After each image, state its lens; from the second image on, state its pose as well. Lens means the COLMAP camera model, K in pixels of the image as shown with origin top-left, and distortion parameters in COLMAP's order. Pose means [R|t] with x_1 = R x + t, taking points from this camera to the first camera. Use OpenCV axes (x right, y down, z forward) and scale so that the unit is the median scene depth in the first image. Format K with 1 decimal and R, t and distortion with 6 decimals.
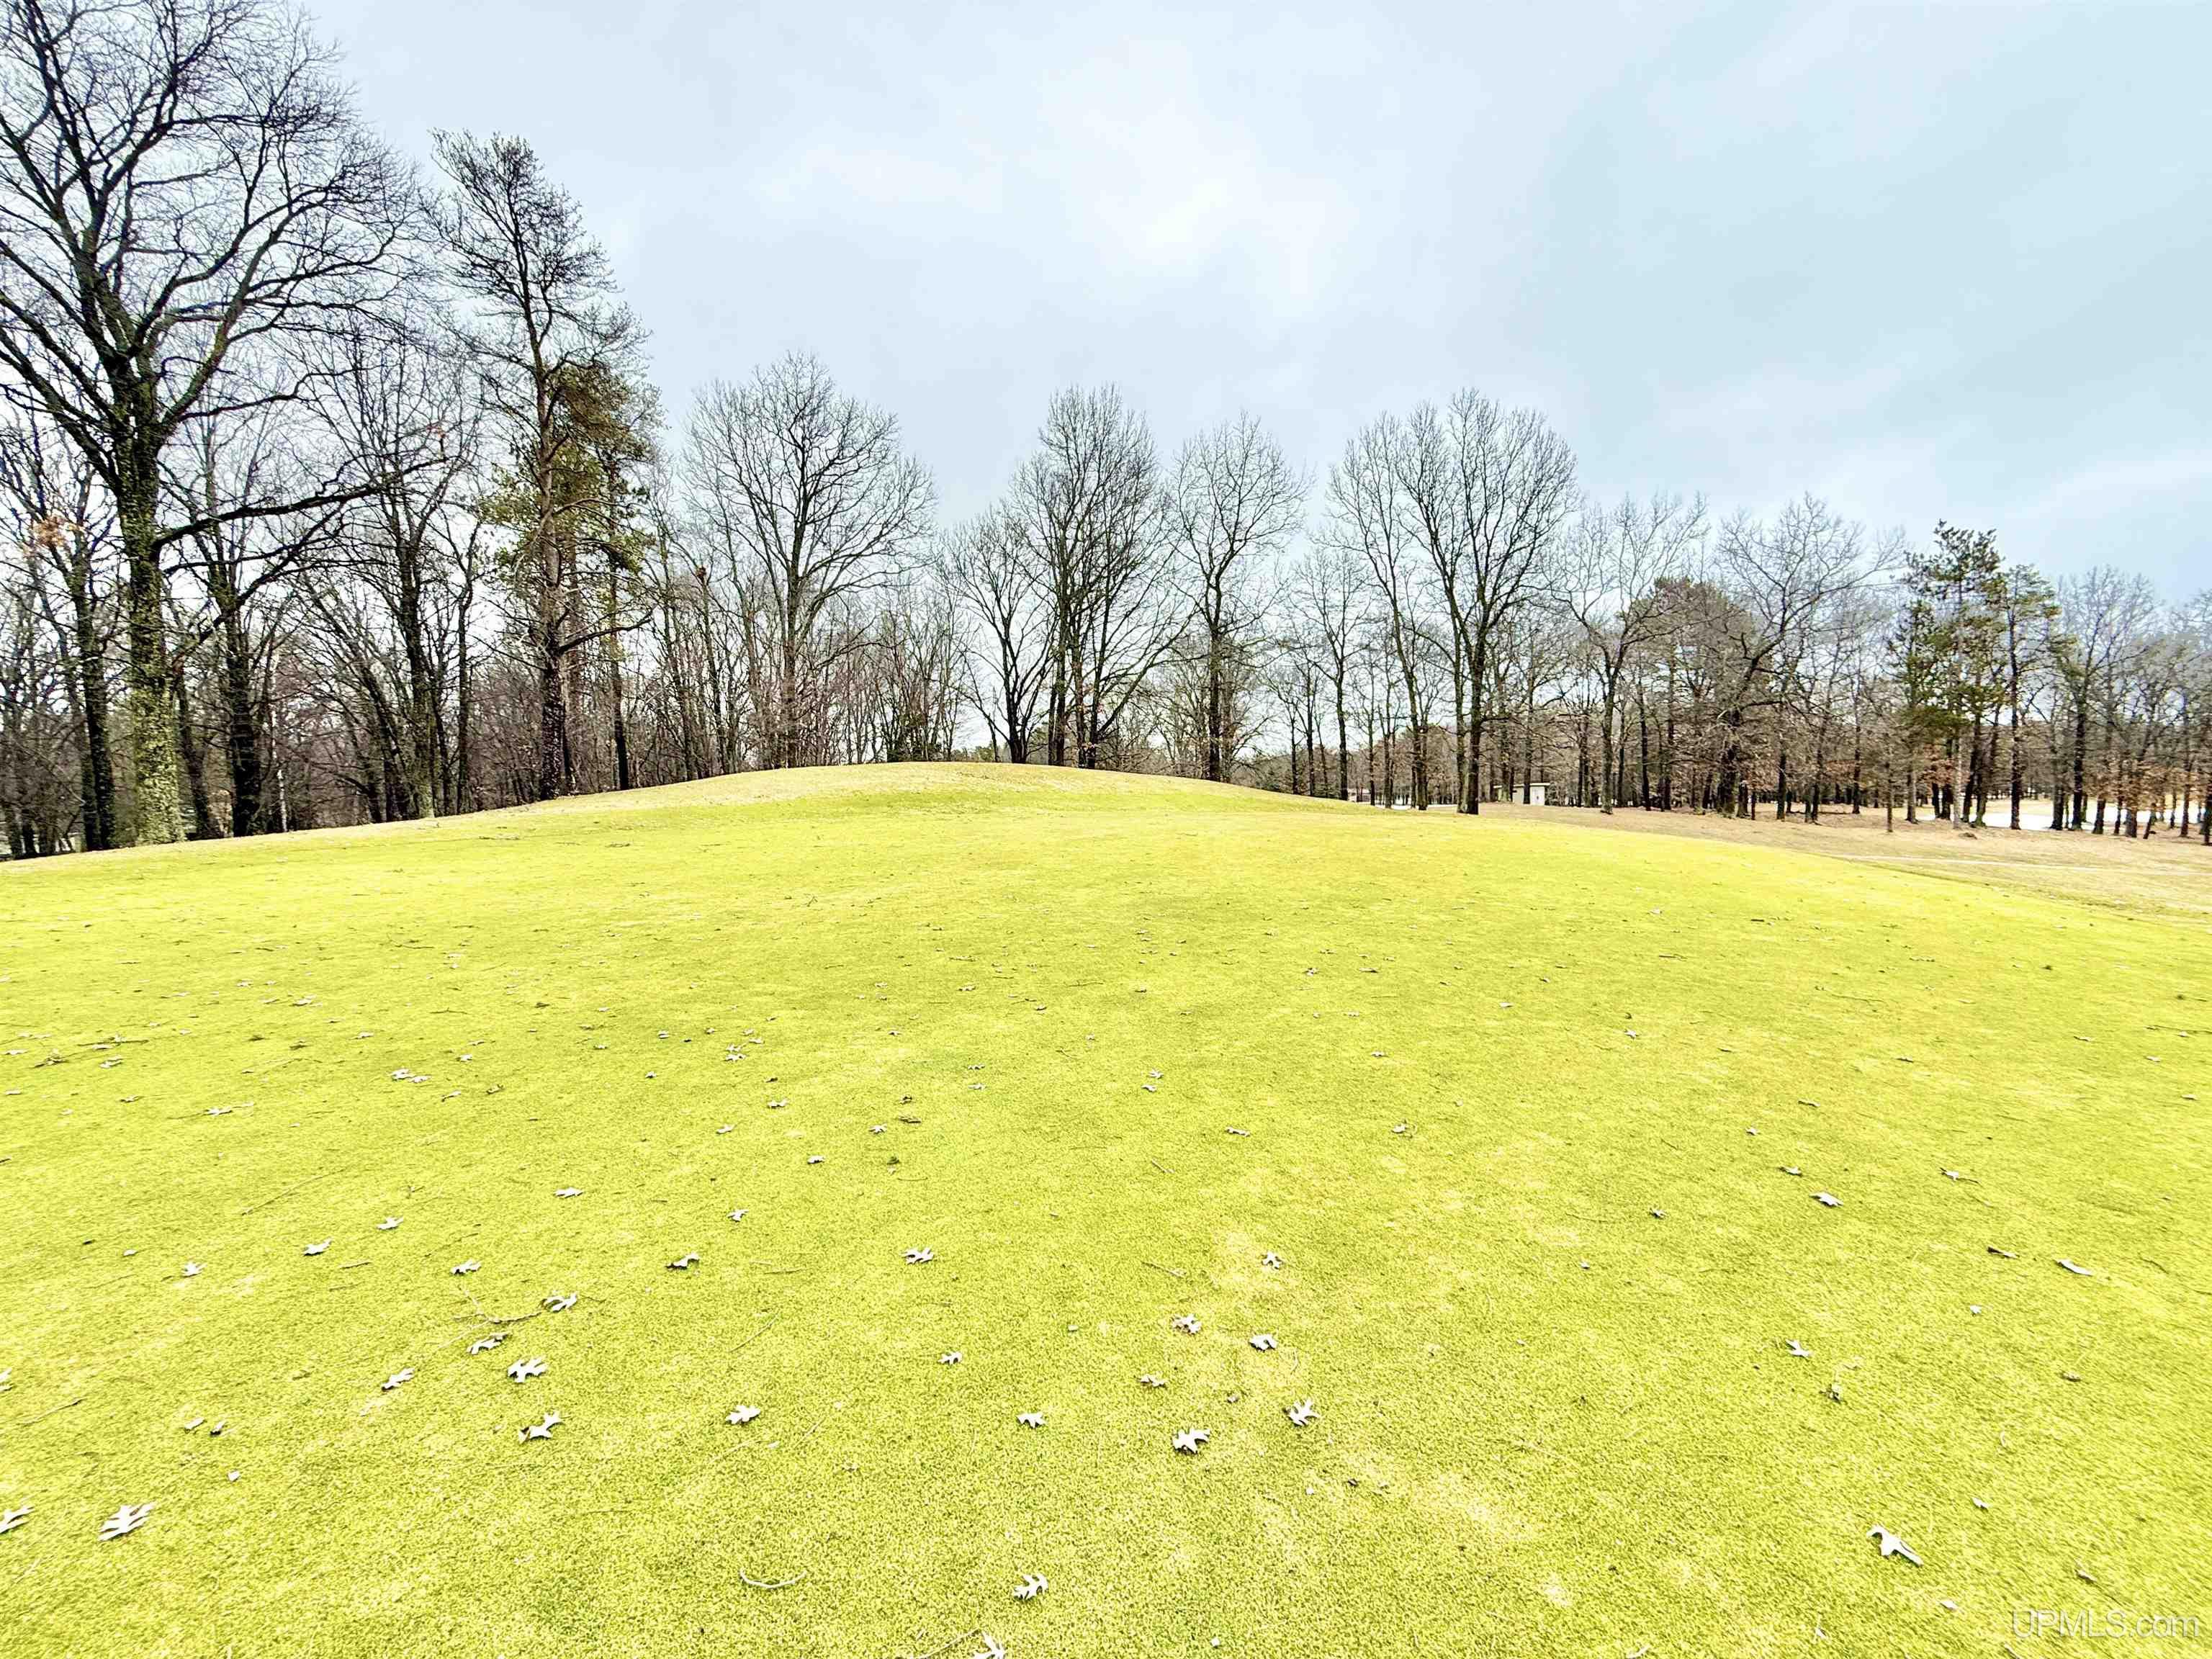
lens RADIAL K [[882.5, 0, 1097.3], [0, 882.5, 826.2], [0, 0, 1]] dist [0.001282, -0.000368]
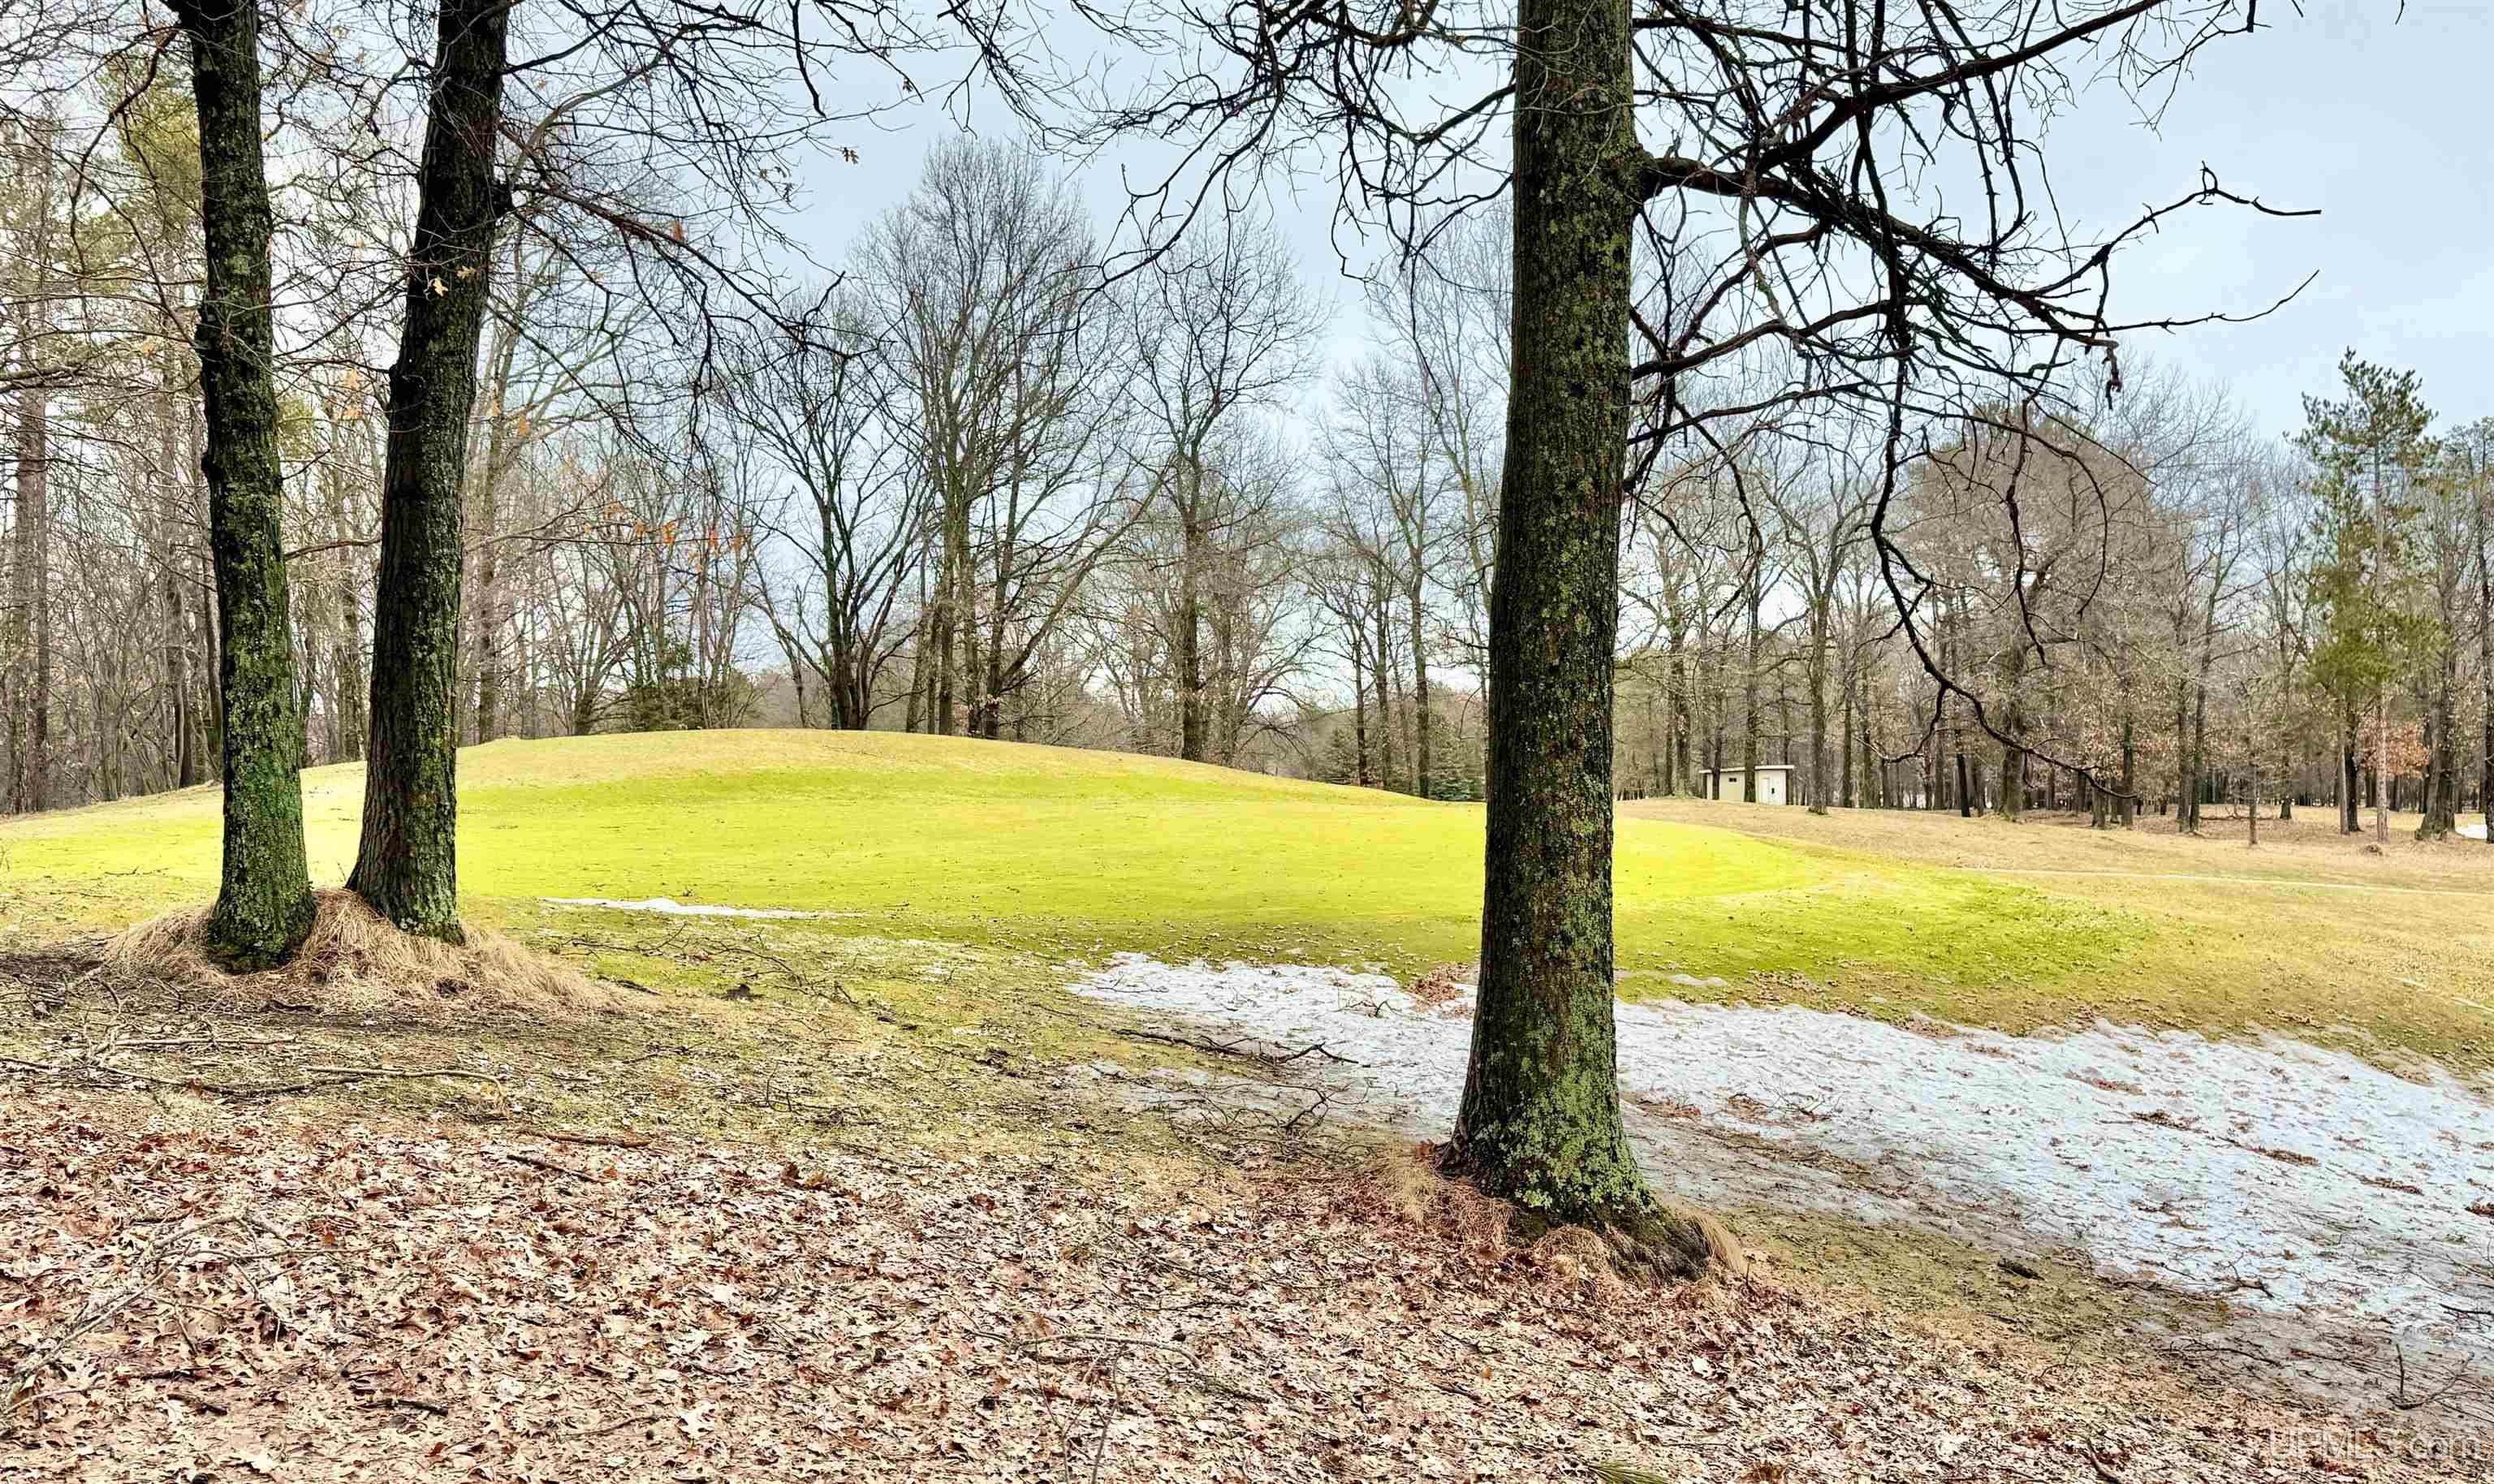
lens RADIAL K [[2101.8, 0, 1243.2], [0, 2101.8, 742.9], [0, 0, 1]] dist [0.033367, -0.098880]
pose [[0.990623, 0.004339, 0.136554, -0.038346], [0.003776, 0.998244, -0.059115, 0.027881], [-0.136571, 0.059076, 0.988867, -0.525321]]
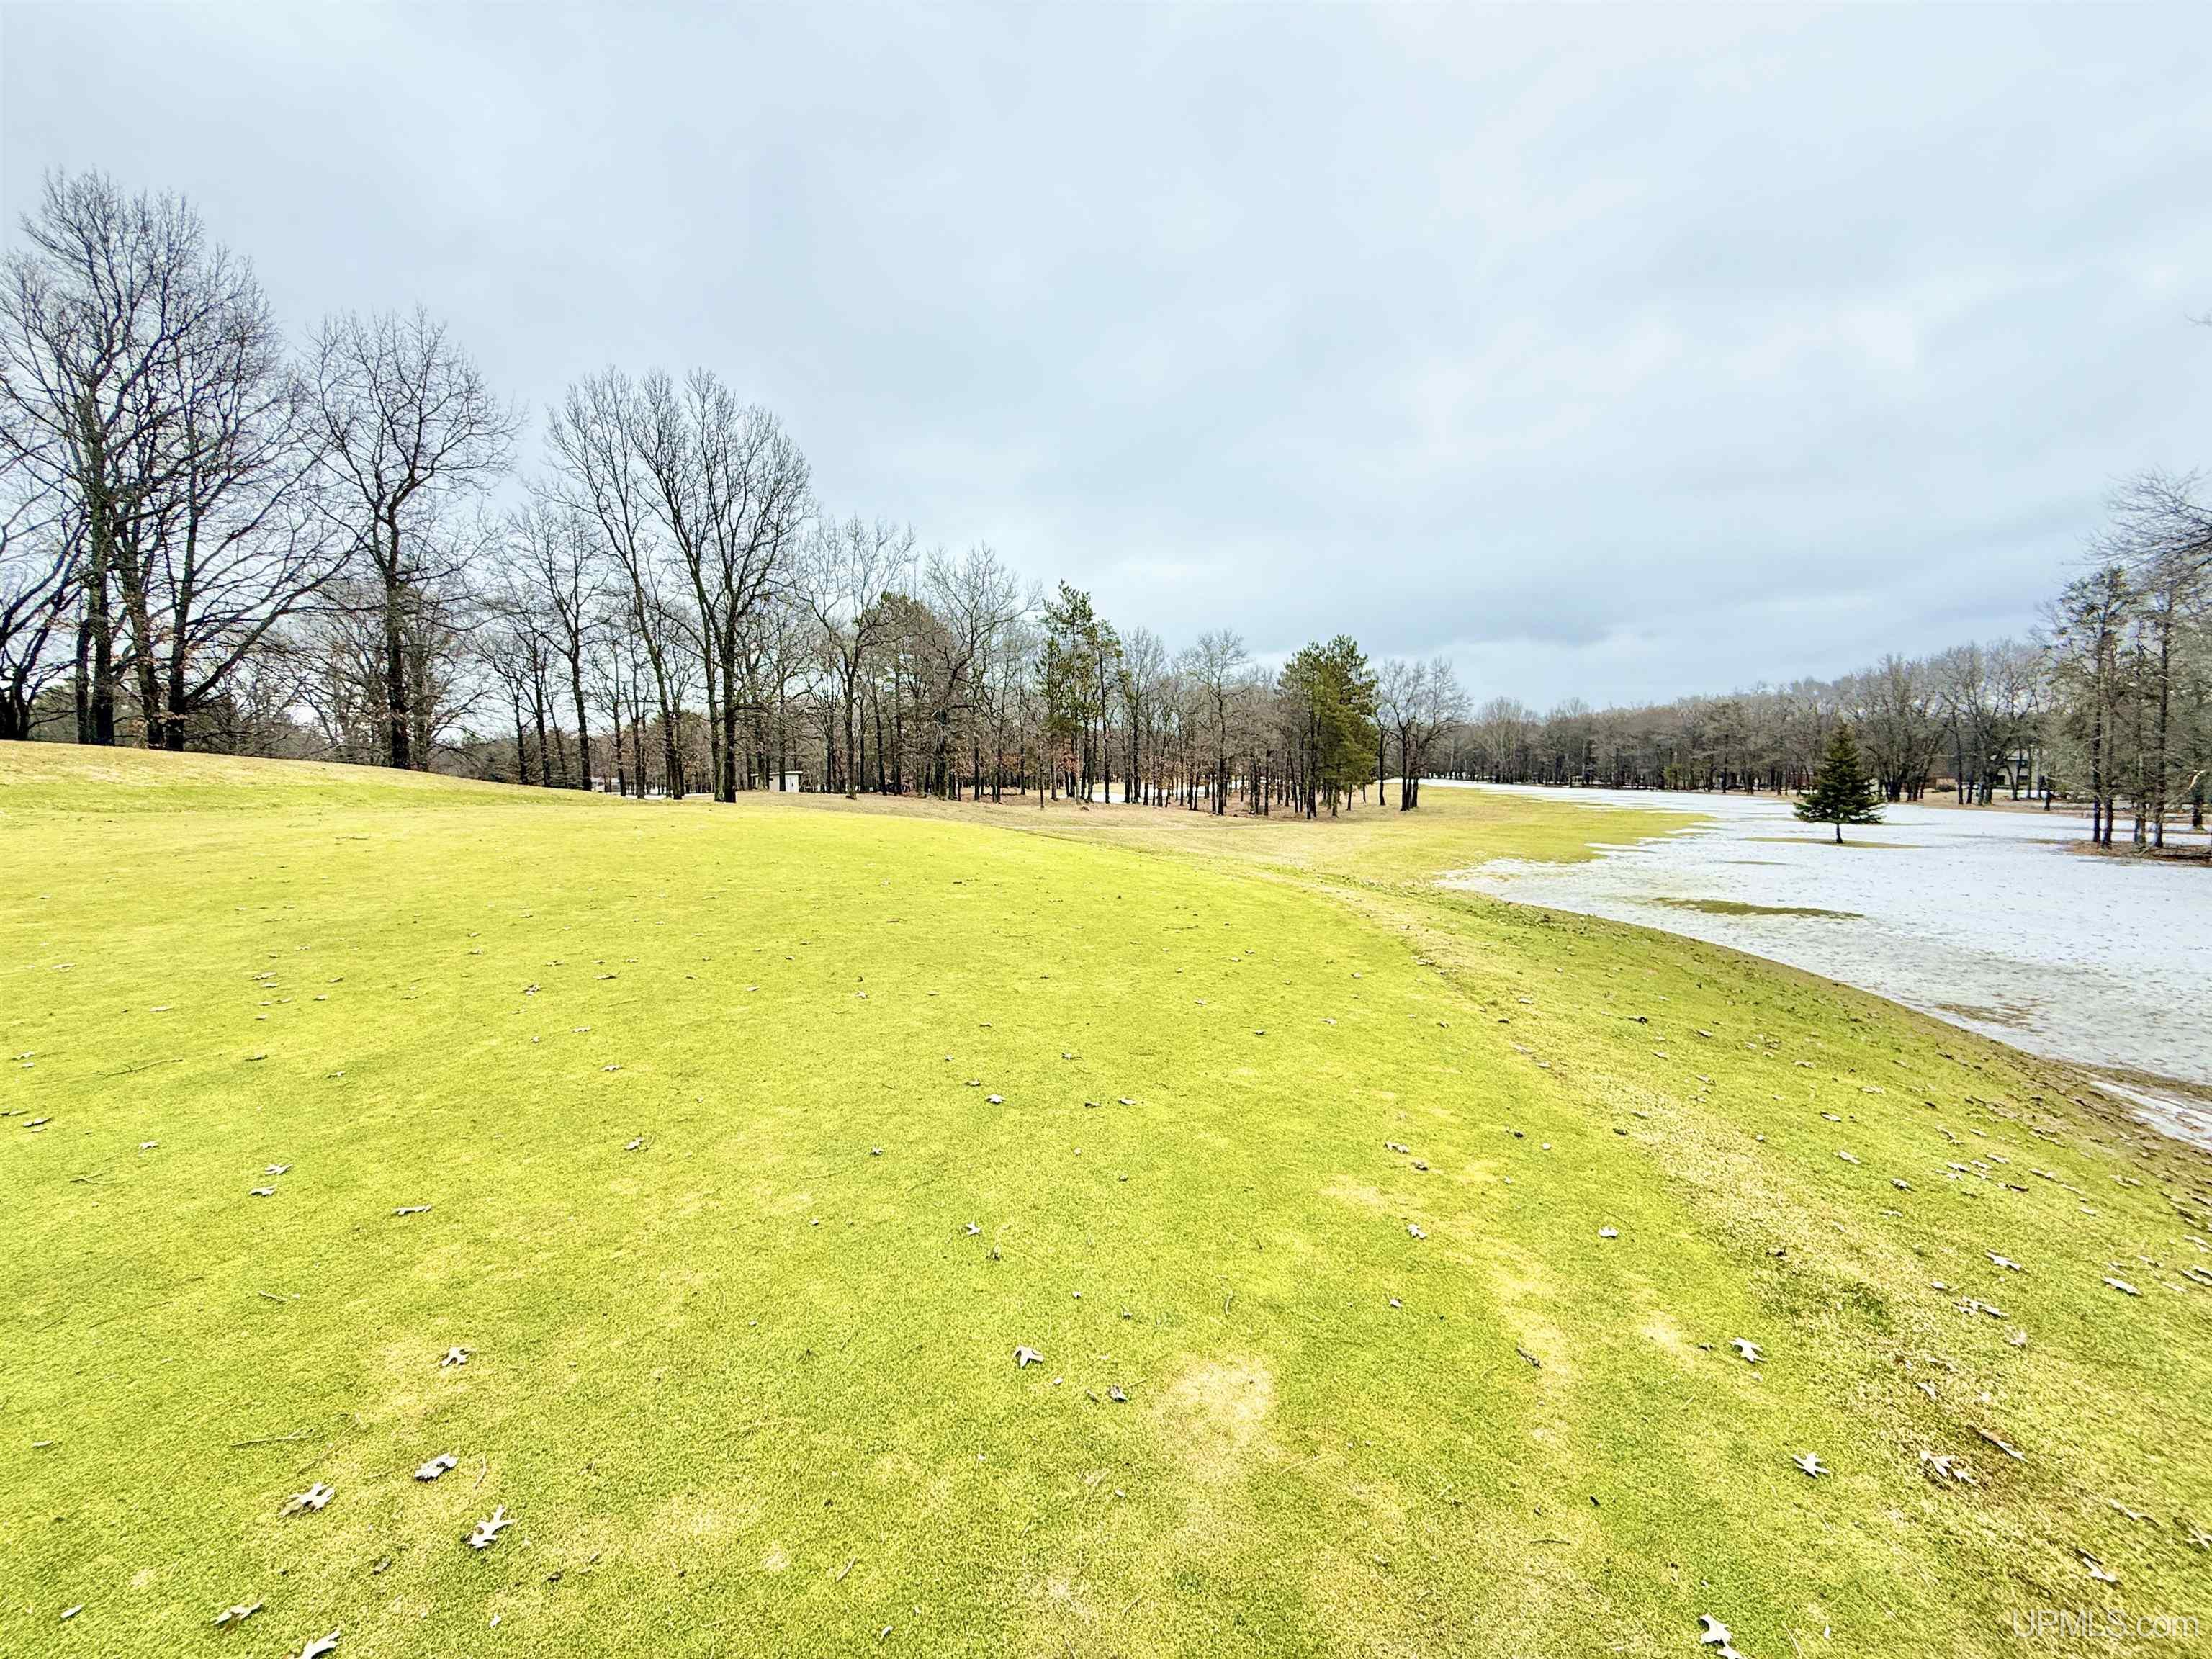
lens RADIAL K [[882.5, 0, 1100.8], [0, 882.5, 825.9], [0, 0, 1]] dist [0.001282, -0.000368]
pose [[0.699148, -0.043931, 0.713626, 0.004648], [0.034848, 0.999018, 0.027358, 0.000365], [-0.714127, 0.005741, 0.699992, 0.000744]]
